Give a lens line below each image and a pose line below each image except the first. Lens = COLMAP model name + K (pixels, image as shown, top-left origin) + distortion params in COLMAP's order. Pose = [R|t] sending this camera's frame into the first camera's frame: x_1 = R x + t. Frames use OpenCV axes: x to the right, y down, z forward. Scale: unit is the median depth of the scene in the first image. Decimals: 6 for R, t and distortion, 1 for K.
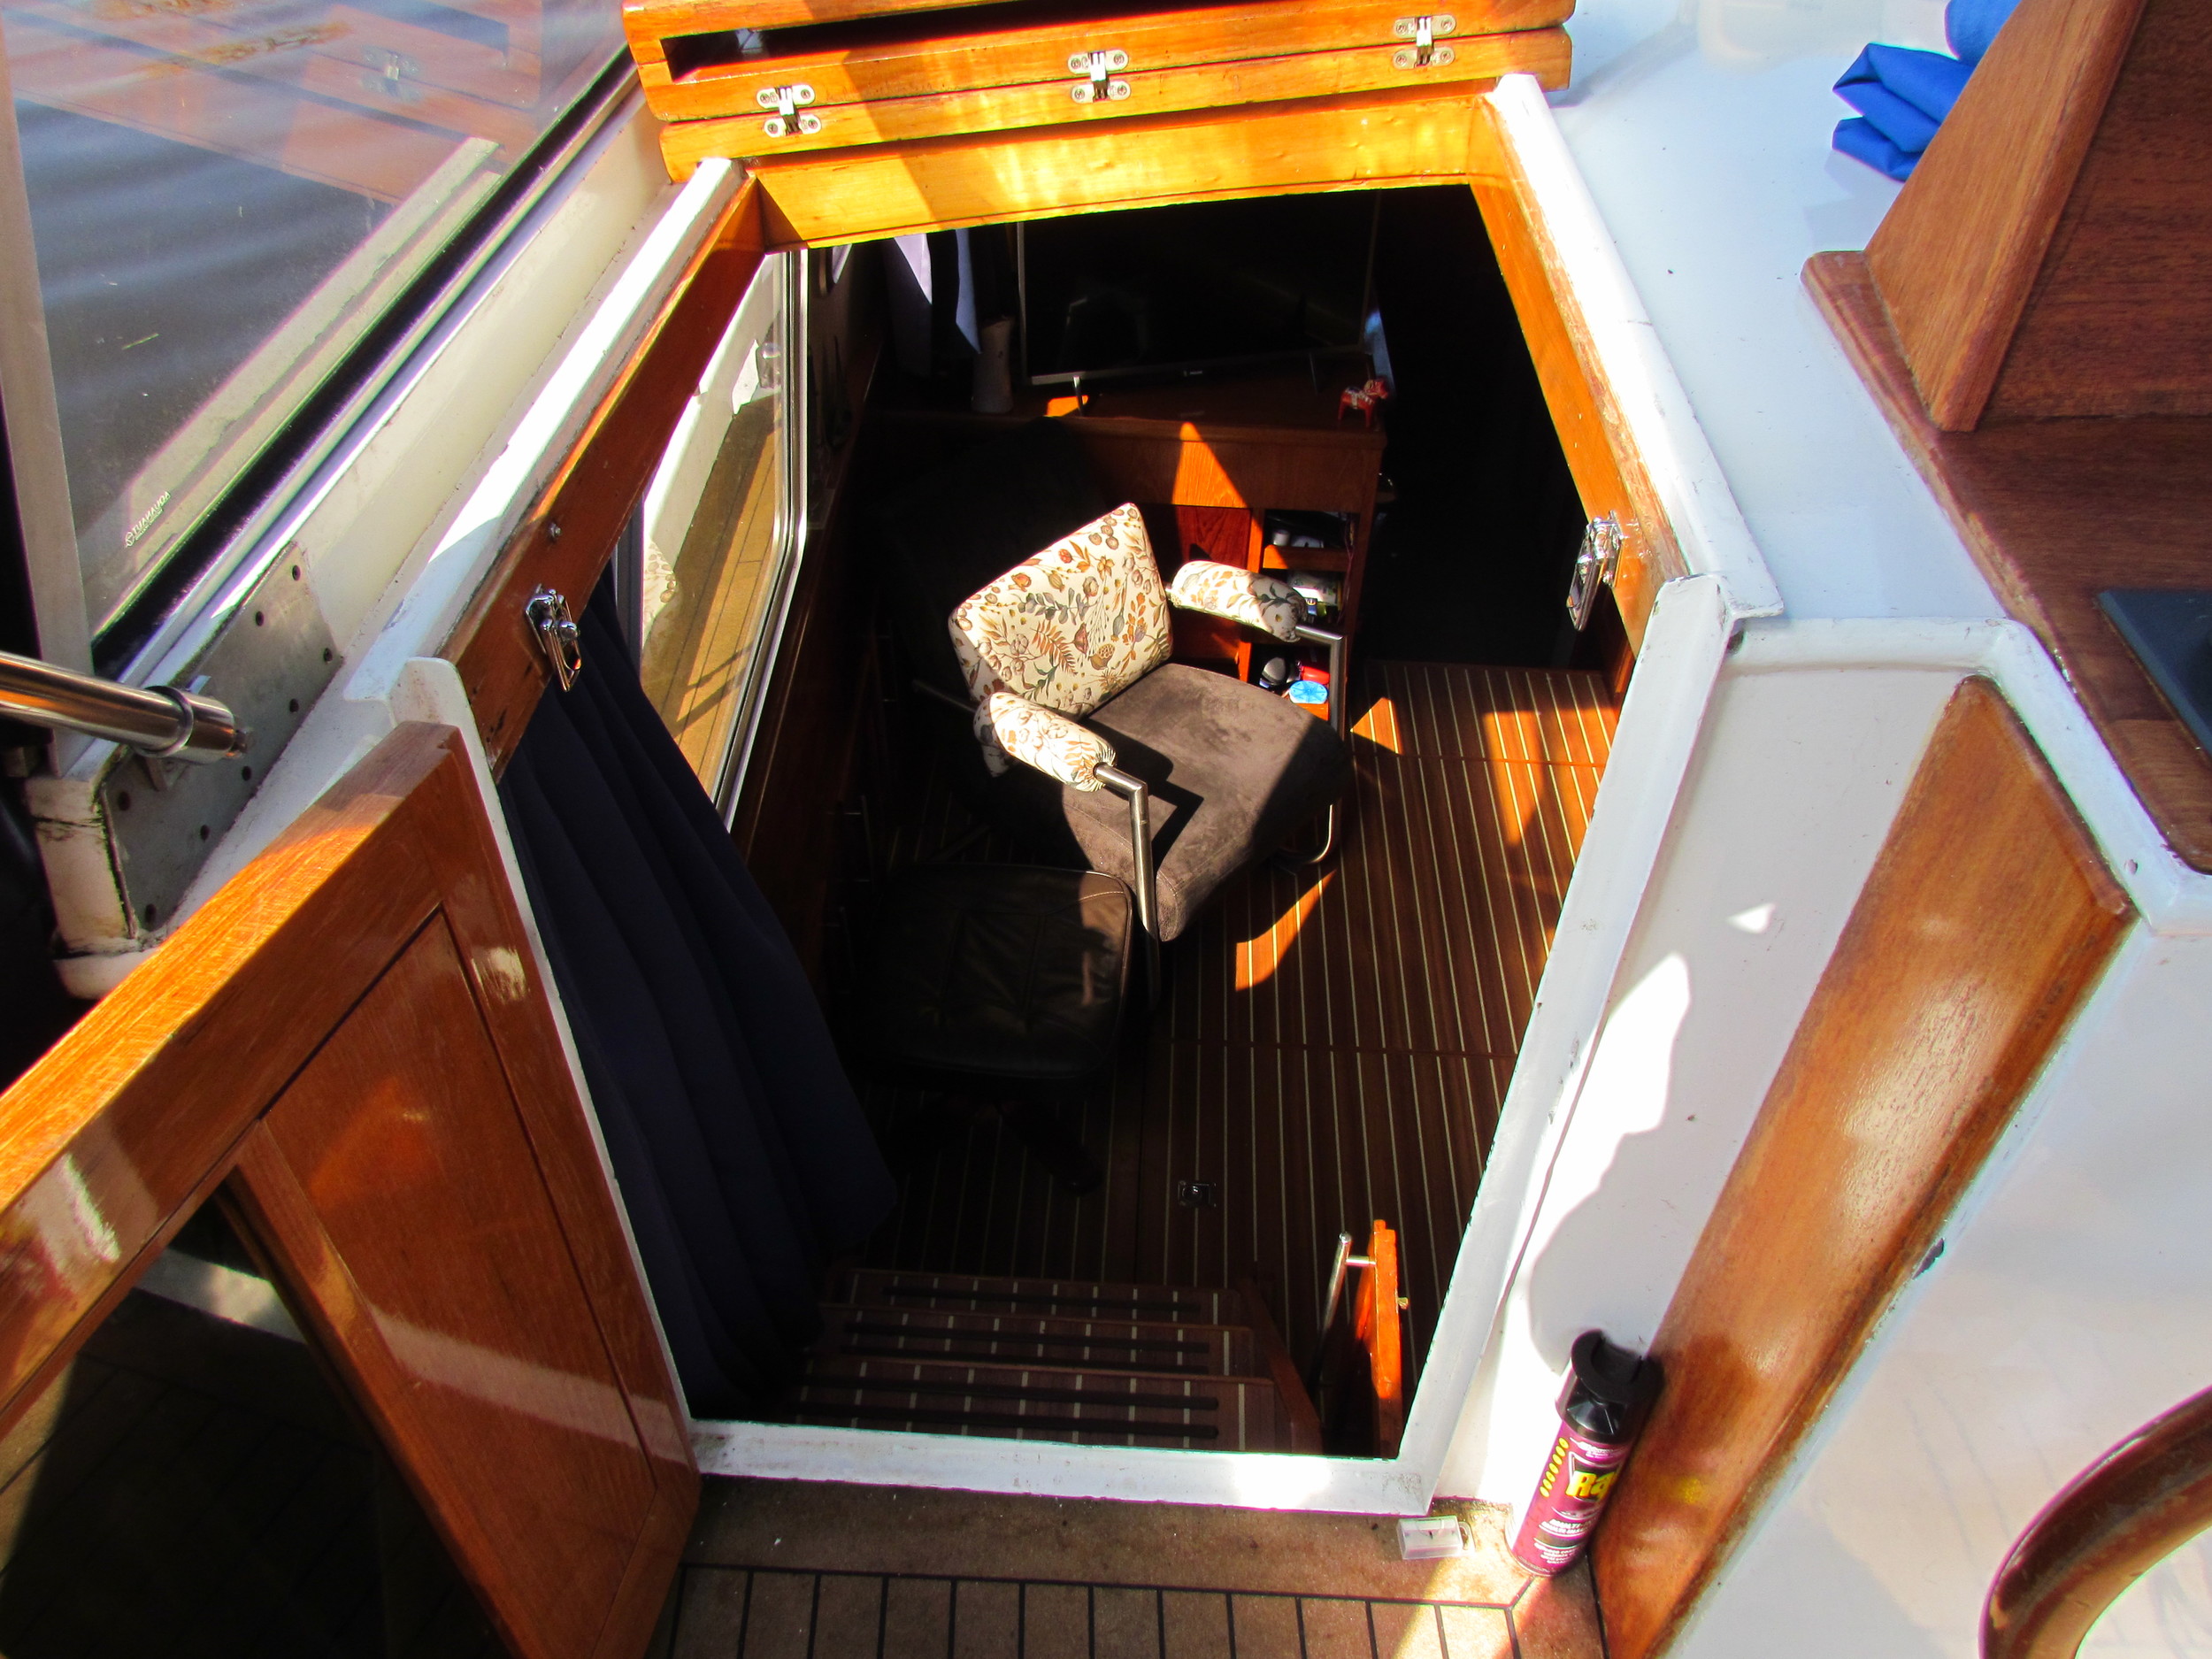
lens RADIAL K [[1579.2, 0, 1127.4], [0, 1579.2, 834.8], [0, 0, 1]] dist [-0.025917, 0.002959]
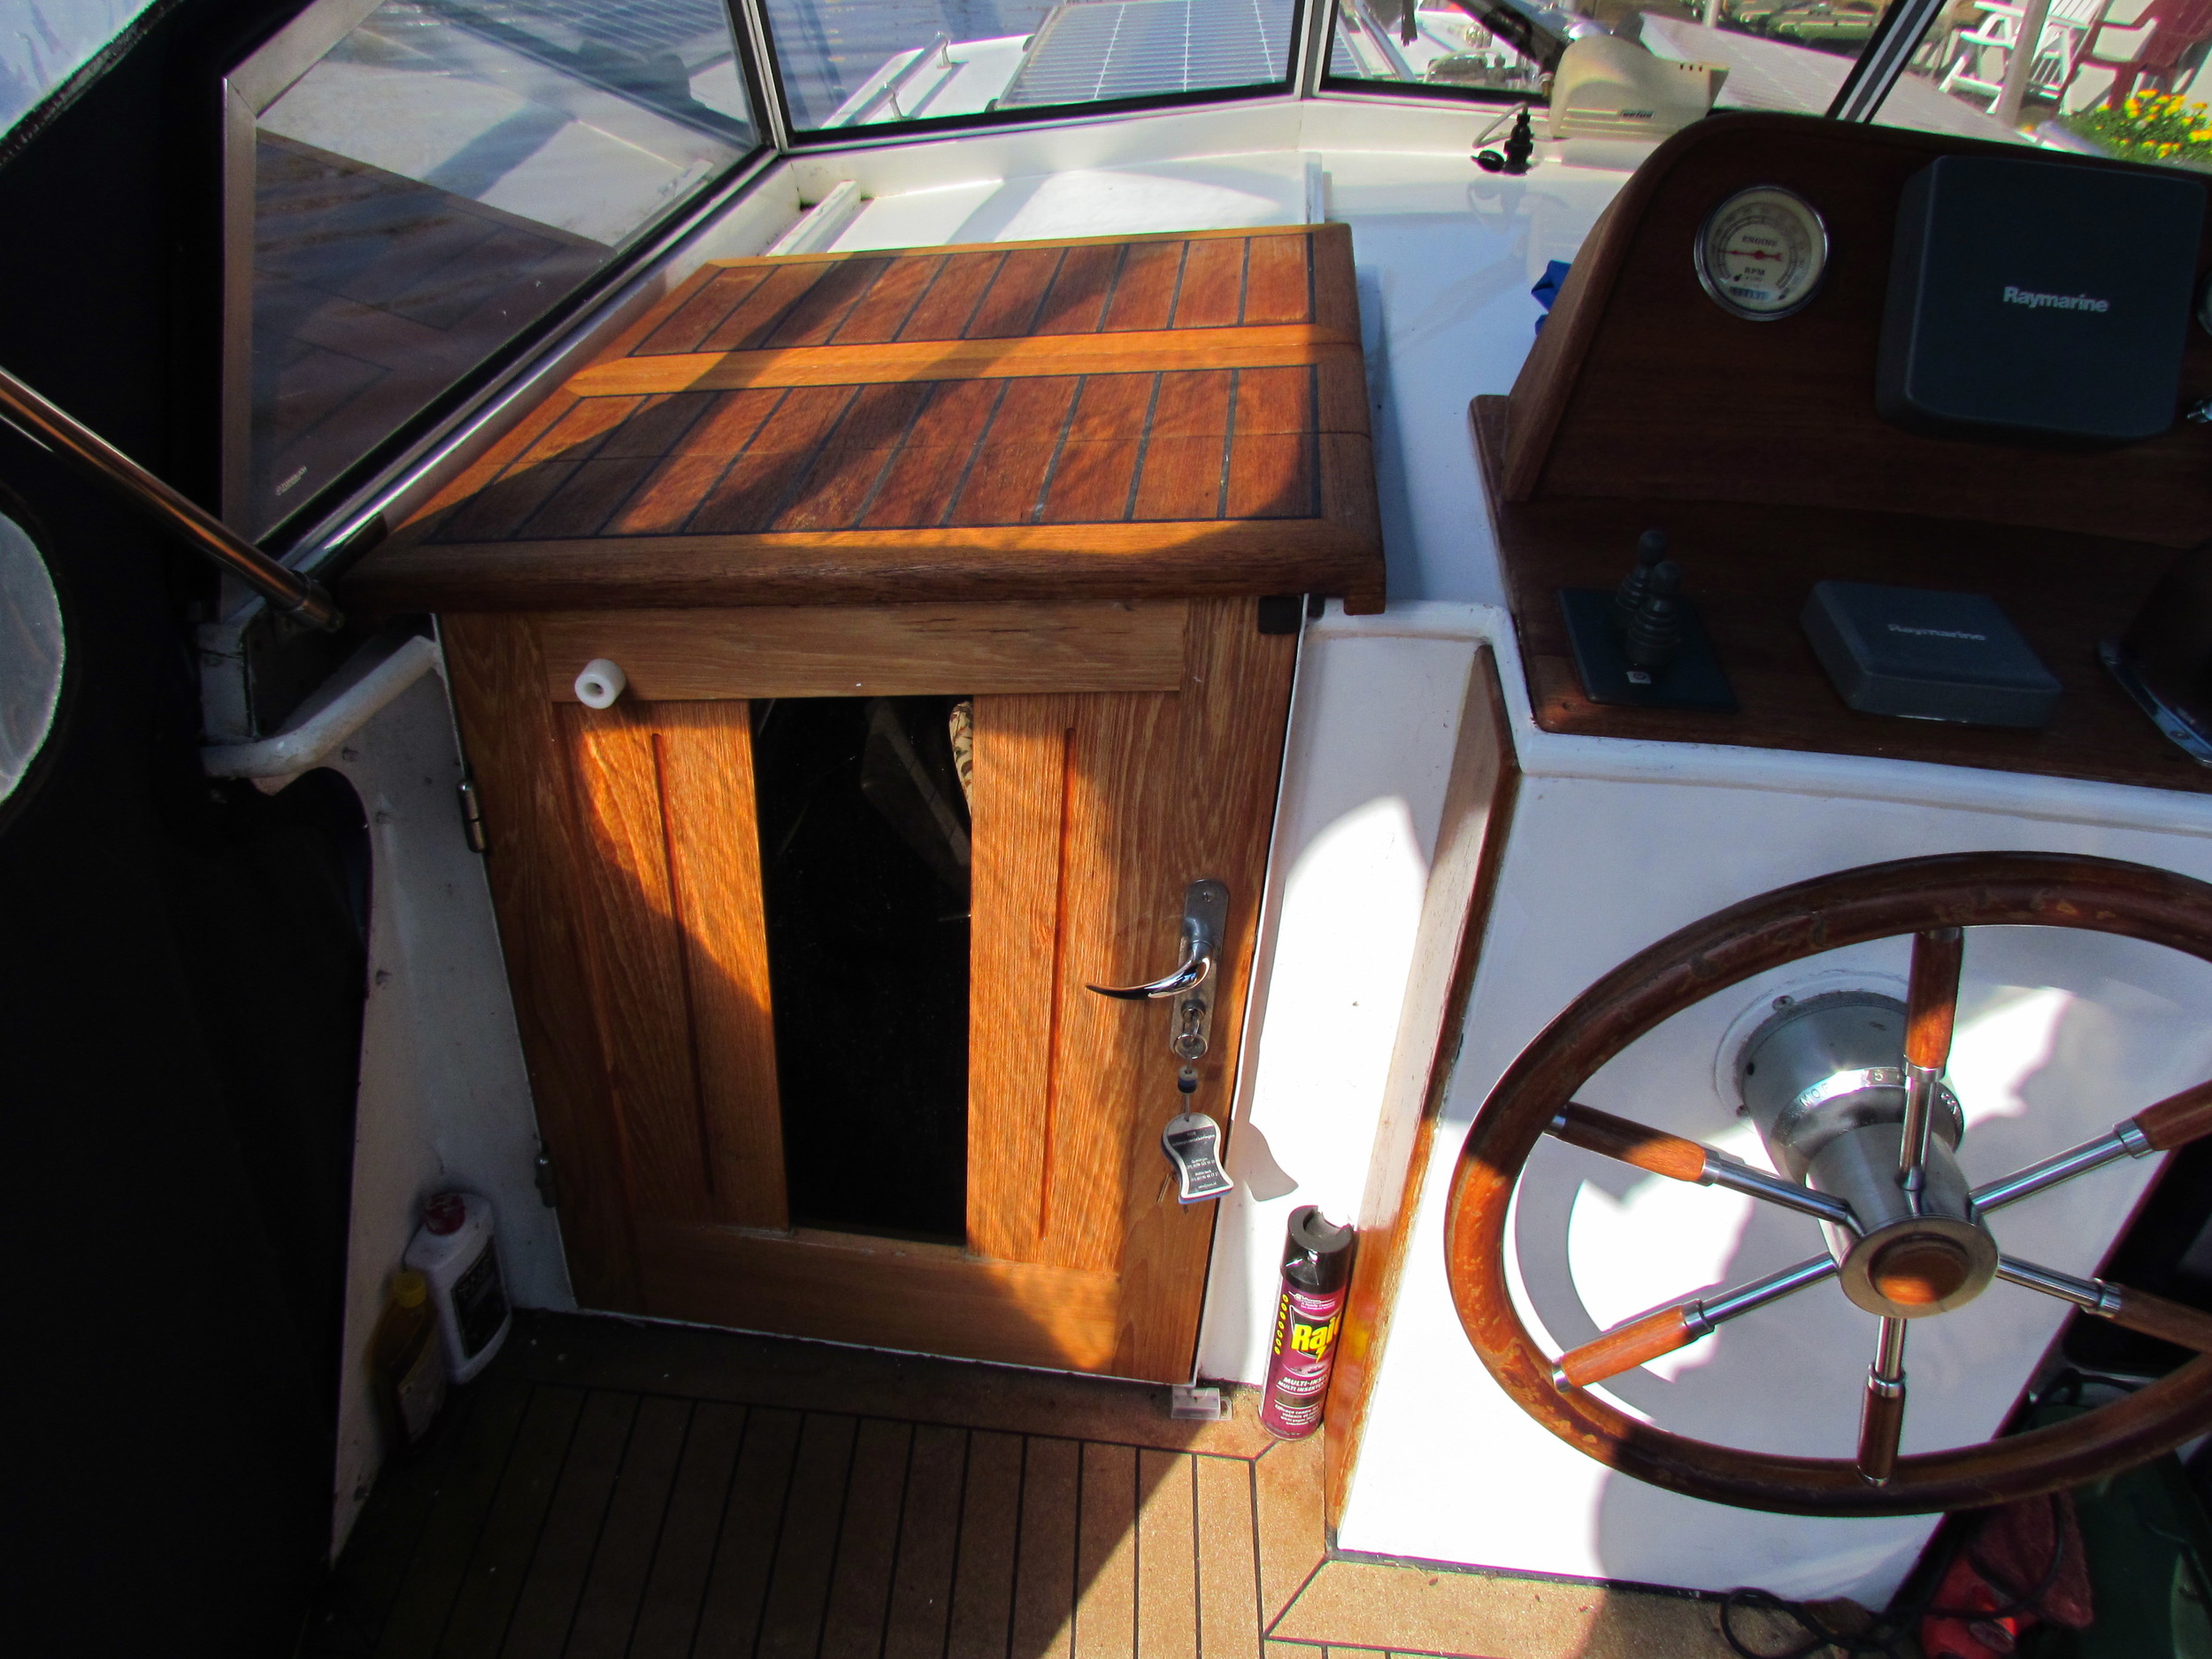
lens RADIAL K [[1571.8, 0, 1106.0], [0, 1571.8, 829.5], [0, 0, 1]] dist [0.037260, 0.001862]
pose [[0.998319, 0.047264, -0.033553, 0.147125], [-0.051448, 0.989186, -0.137350, 0.182414], [0.026699, 0.138845, 0.989954, -0.289392]]
